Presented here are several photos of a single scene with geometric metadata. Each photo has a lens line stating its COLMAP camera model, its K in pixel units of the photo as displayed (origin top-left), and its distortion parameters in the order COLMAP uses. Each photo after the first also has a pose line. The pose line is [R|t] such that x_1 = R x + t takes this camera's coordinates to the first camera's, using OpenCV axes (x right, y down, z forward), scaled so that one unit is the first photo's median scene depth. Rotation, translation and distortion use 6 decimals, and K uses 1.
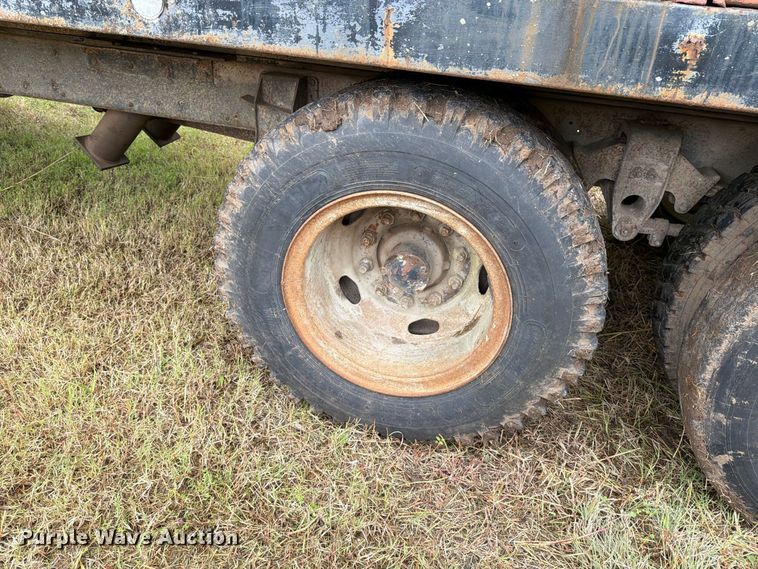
lens RADIAL K [[535.1, 0, 377.5], [0, 535.1, 287.3], [0, 0, 1]] dist [0.066861, -0.078838]
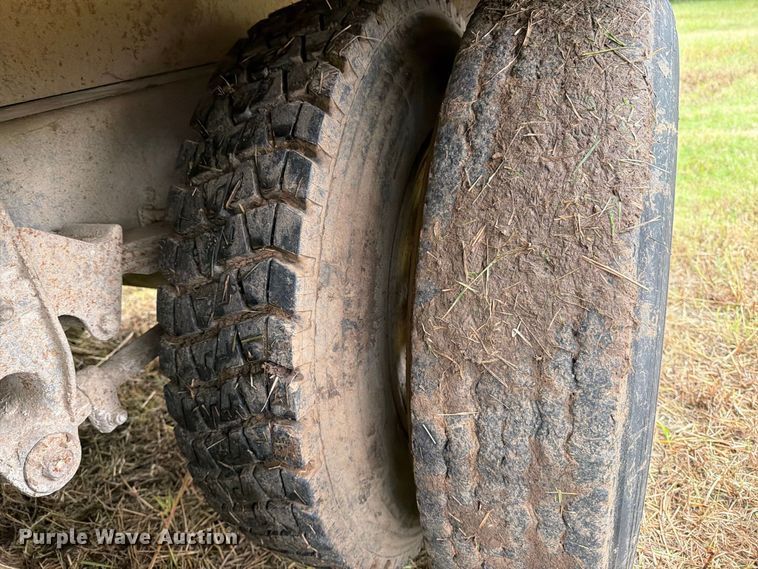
lens RADIAL K [[535.1, 0, 377.5], [0, 535.1, 287.3], [0, 0, 1]] dist [0.066861, -0.078838]
pose [[0.137329, -0.524084, 0.840522, 0.268795], [0.611024, 0.712696, 0.344550, -0.190821], [-0.779609, 0.466262, 0.418101, 0.679214]]
